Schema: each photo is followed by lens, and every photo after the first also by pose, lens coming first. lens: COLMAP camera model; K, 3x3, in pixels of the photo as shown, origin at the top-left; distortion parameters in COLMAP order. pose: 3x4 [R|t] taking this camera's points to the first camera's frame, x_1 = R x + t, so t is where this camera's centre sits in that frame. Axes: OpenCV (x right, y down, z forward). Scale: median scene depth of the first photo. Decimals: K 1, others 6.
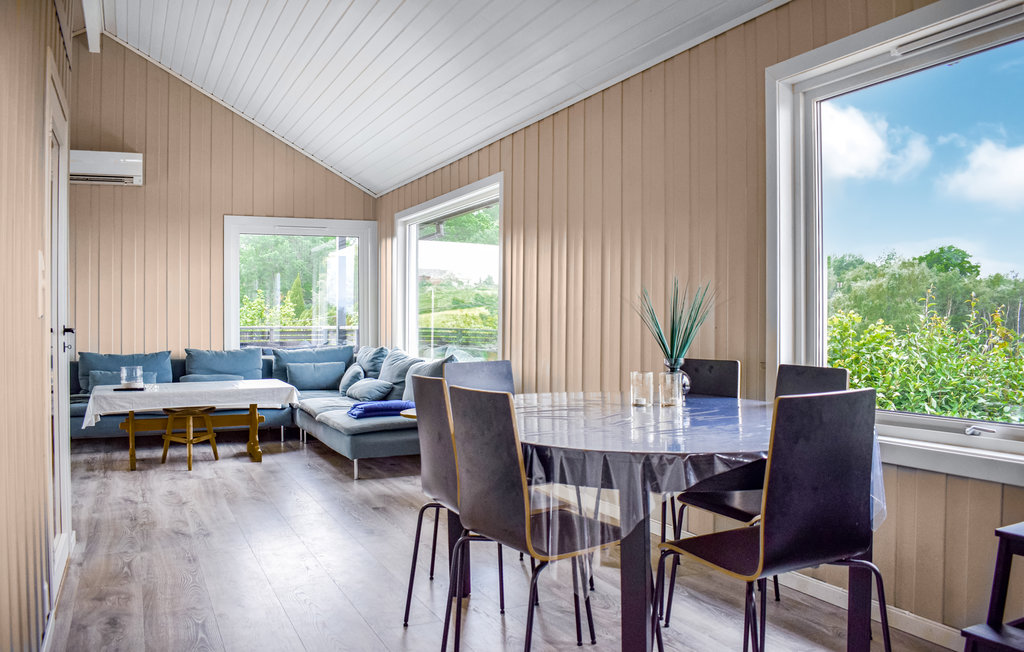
lens RADIAL K [[825.6, 0, 512.0], [0, 825.6, 326.0], [0, 0, 1]] dist [-0.012727, -0.183888]
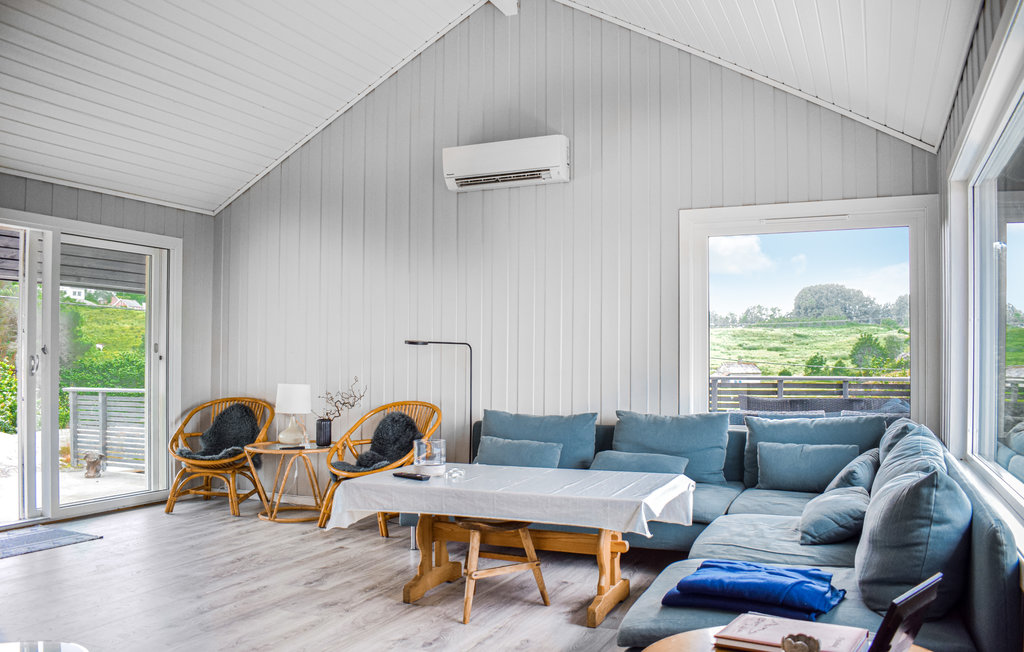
lens RADIAL K [[825.6, 0, 512.0], [0, 825.6, 326.0], [0, 0, 1]] dist [-0.012727, -0.183888]
pose [[0.688351, -0.030255, -0.724747, 0.036888], [-0.014156, 0.998379, -0.055124, -0.002756], [0.725240, 0.048204, 0.686807, 0.470073]]
